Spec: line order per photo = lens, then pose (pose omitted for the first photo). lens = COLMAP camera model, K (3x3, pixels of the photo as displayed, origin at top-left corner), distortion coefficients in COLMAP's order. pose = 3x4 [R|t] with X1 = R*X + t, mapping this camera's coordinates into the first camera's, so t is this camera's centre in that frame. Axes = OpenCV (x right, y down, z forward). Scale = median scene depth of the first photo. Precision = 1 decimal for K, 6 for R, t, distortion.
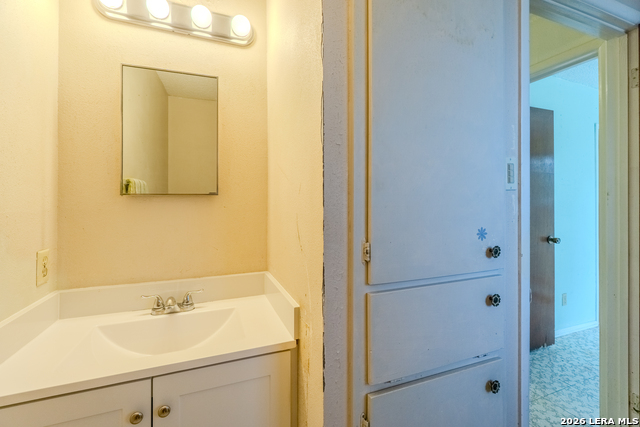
lens RADIAL K [[284.2, 0, 319.5], [0, 284.2, 208.9], [0, 0, 1]] dist [-0.000203, 0.000497]
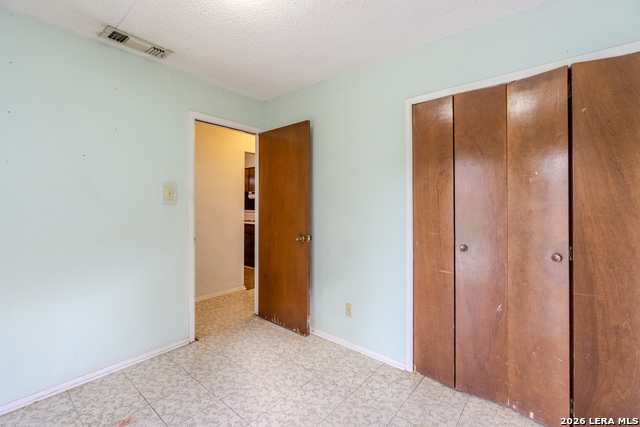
lens RADIAL K [[284.2, 0, 319.4], [0, 284.2, 210.8], [0, 0, 1]] dist [-0.000203, 0.000497]
pose [[0.449150, 0.005673, -0.893438, 1.953896], [-0.007470, 0.999969, 0.002594, -0.003169], [0.893425, 0.005509, 0.449178, 0.597568]]
